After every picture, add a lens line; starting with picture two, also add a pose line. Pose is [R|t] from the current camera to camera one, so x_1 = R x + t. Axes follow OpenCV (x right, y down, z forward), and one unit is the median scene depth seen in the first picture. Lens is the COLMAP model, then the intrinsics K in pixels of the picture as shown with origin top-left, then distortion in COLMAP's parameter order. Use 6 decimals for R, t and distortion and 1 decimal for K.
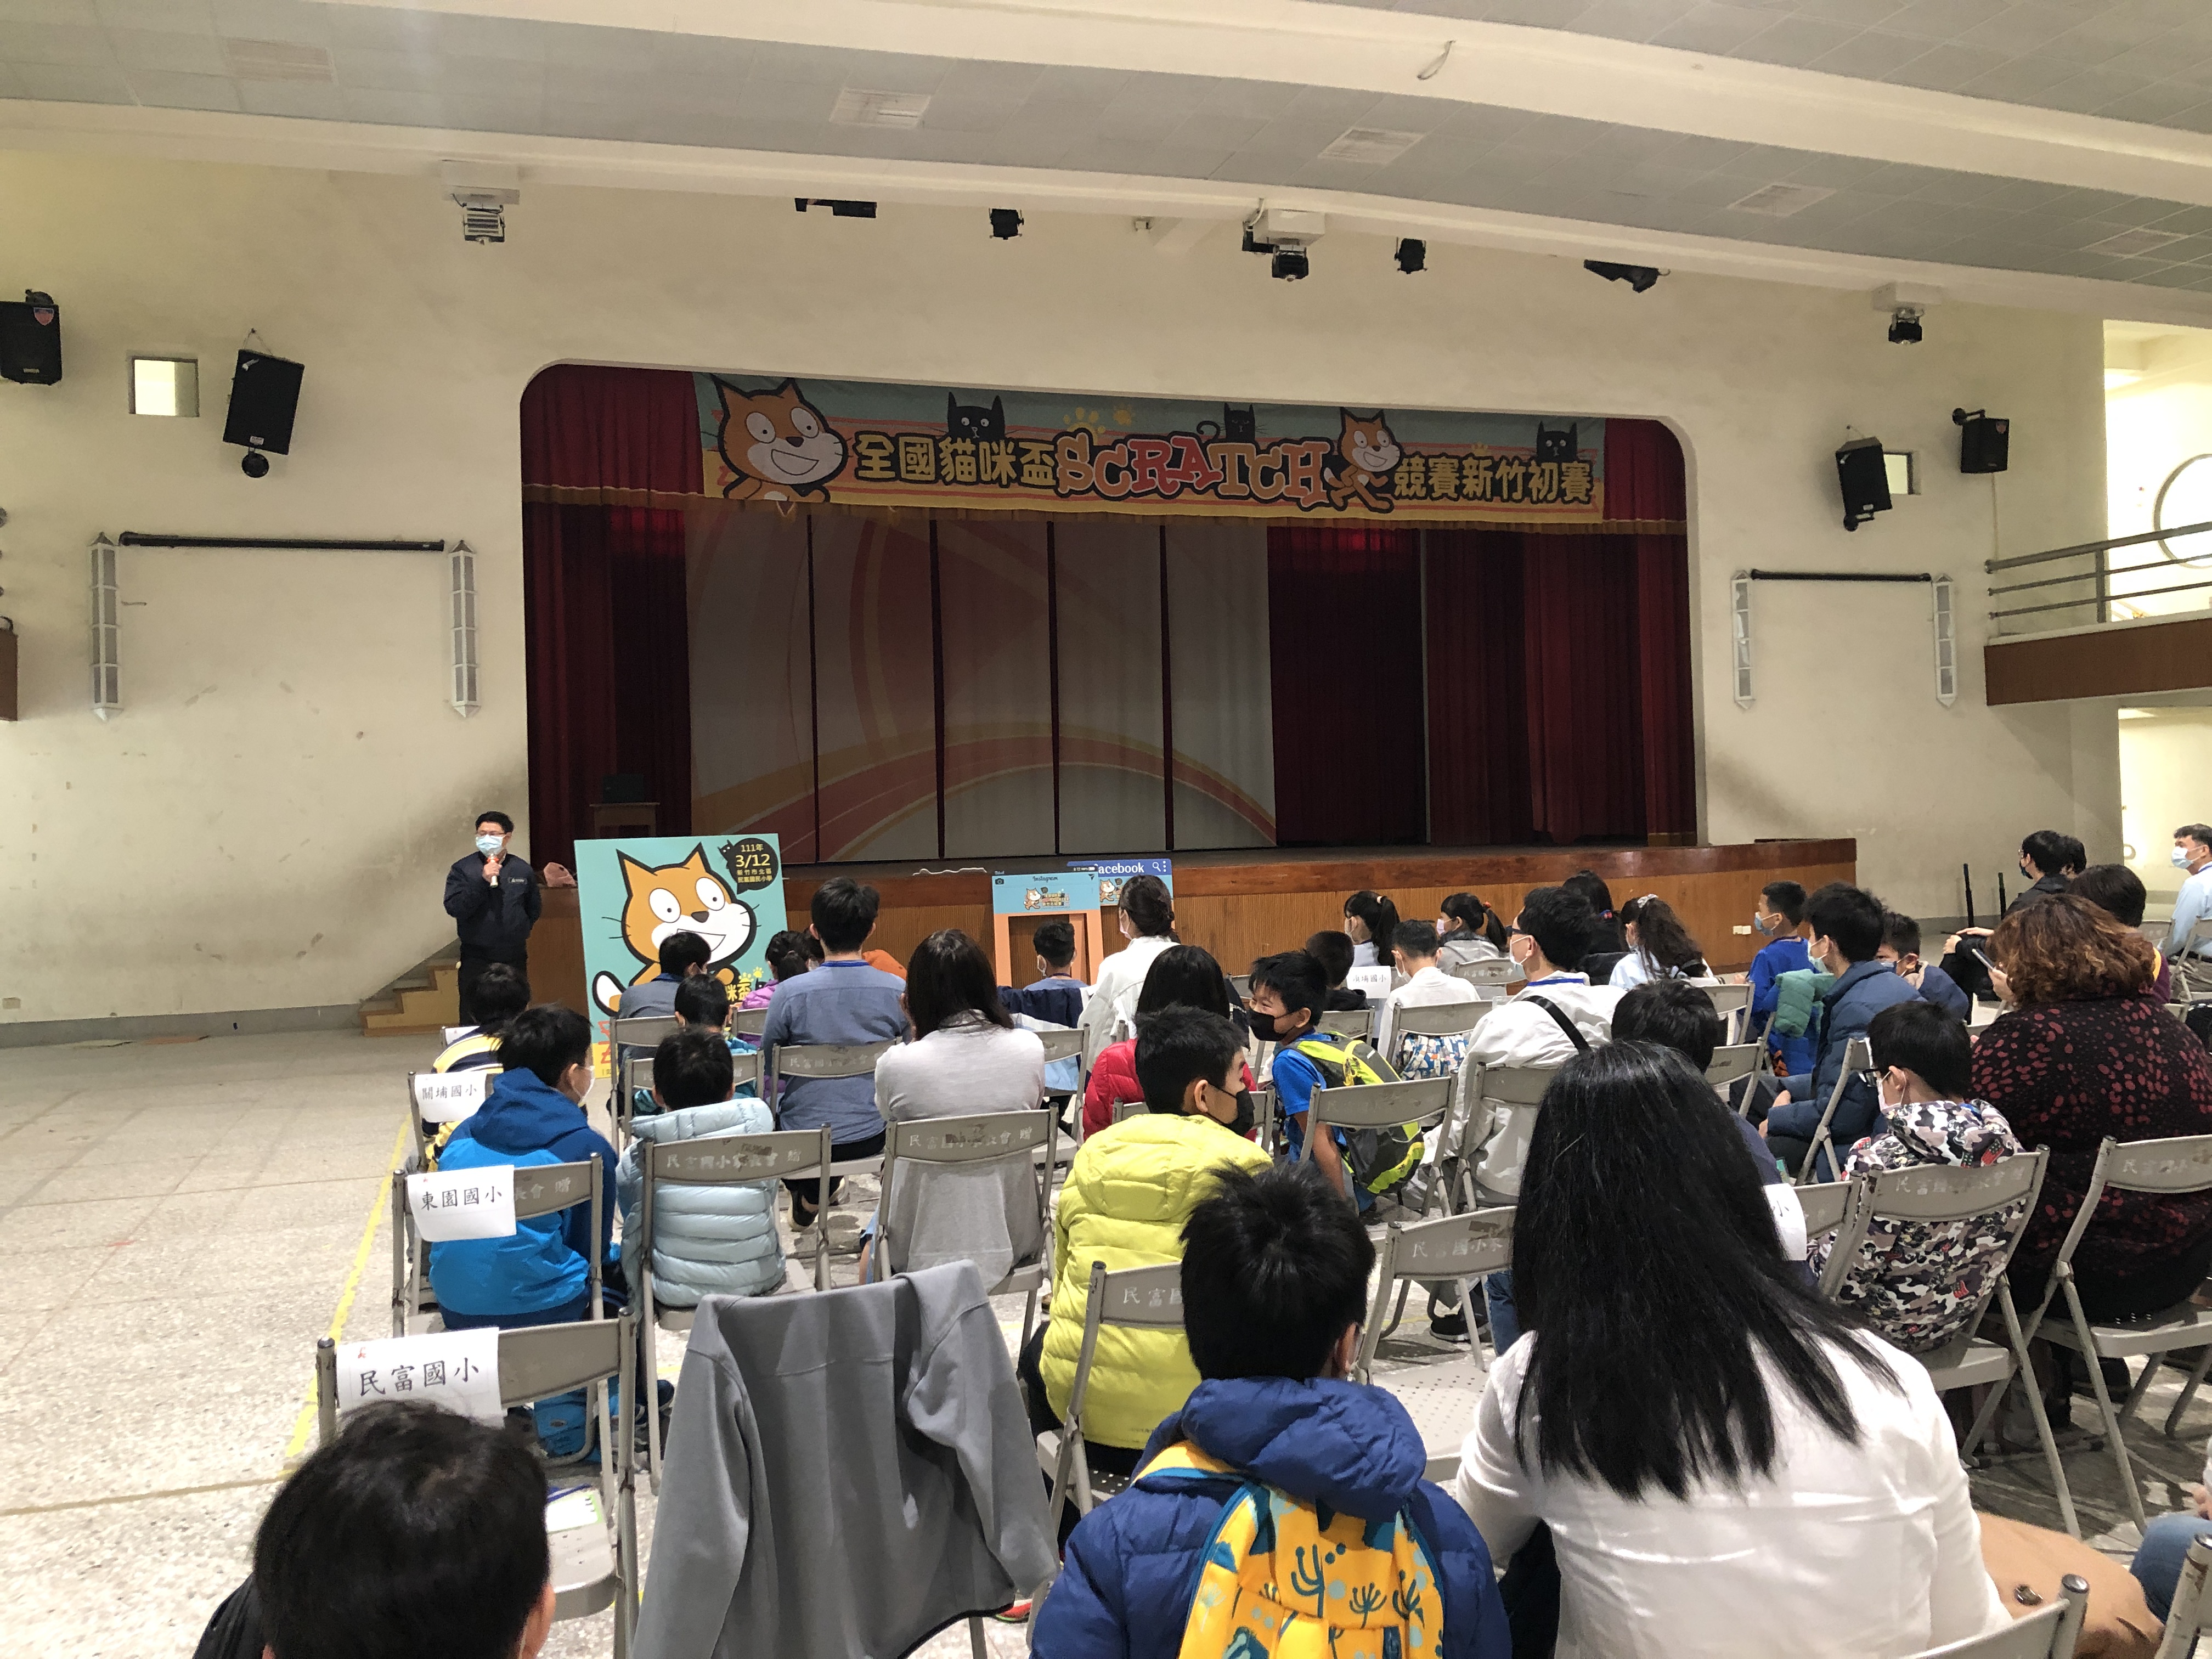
lens RADIAL K [[1982.0, 0, 1104.3], [0, 1982.0, 823.4], [0, 0, 1]] dist [0.050729, -0.102164]
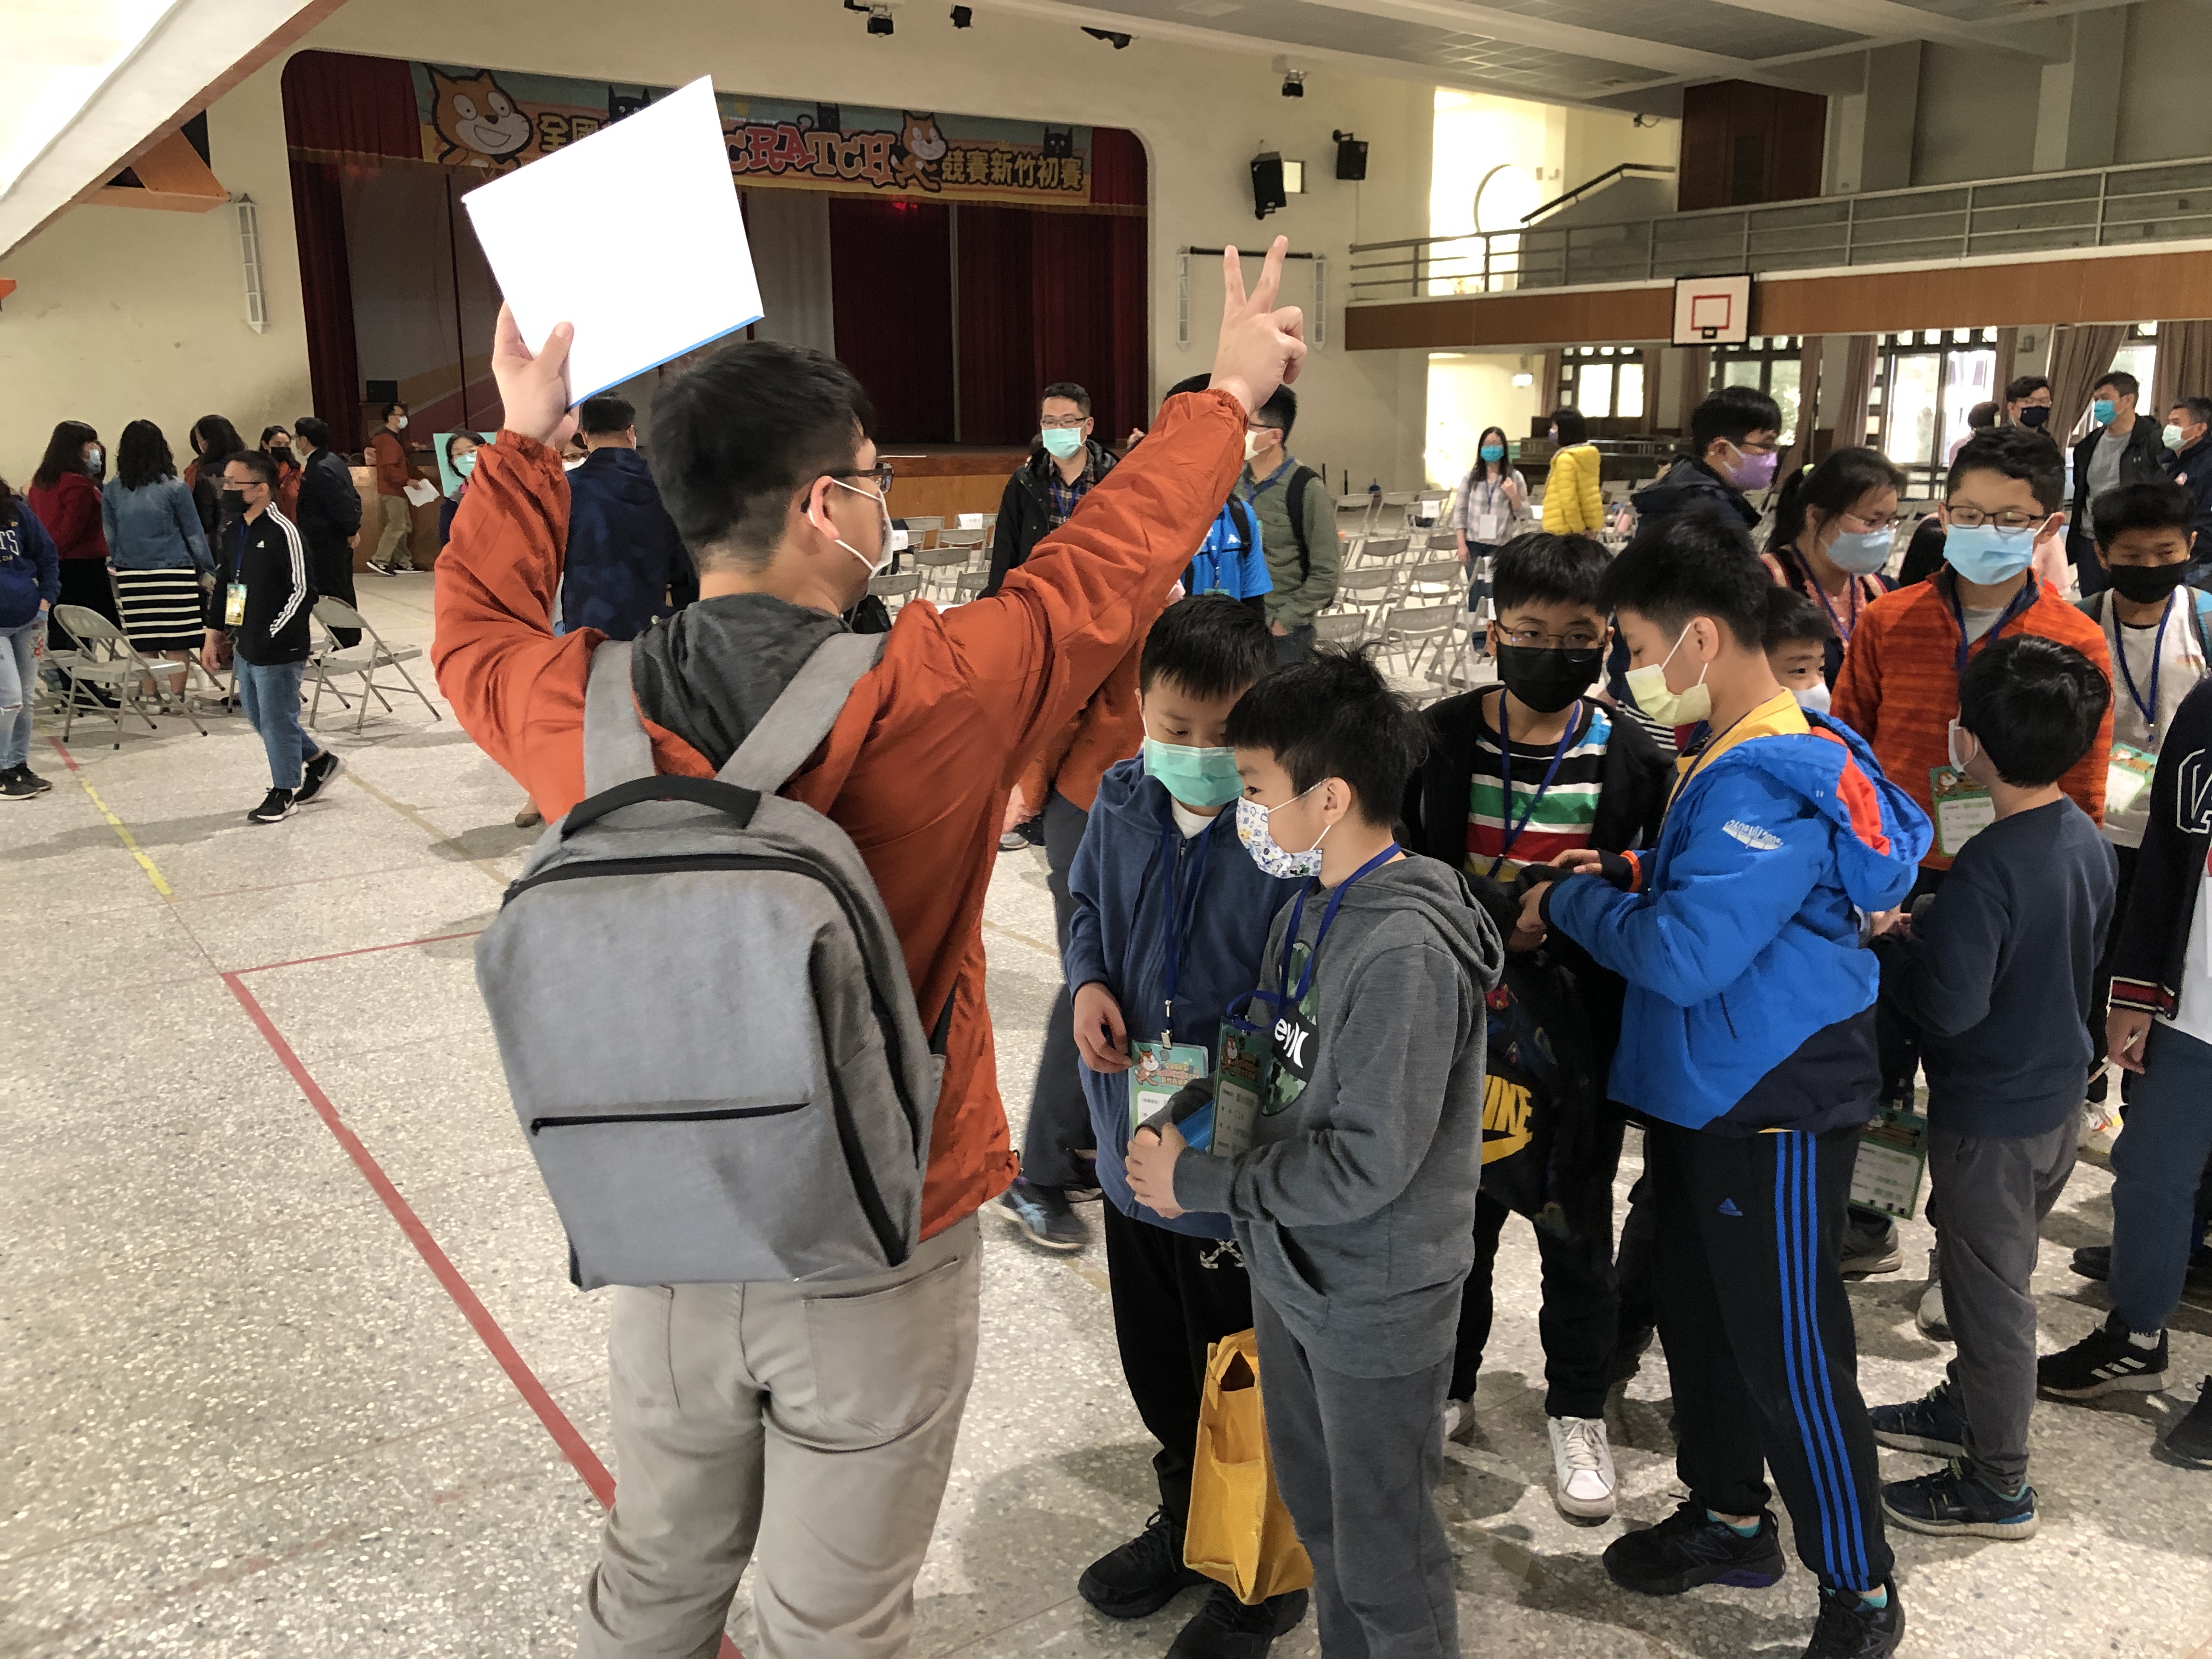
lens RADIAL K [[1982.0, 0, 1106.5], [0, 1982.0, 838.8], [0, 0, 1]] dist [0.050729, -0.102164]
pose [[0.966122, -0.034642, 0.255749, -0.109817], [-0.020657, 0.977391, 0.210427, -0.013564], [-0.257256, -0.208581, 0.943564, -0.409061]]
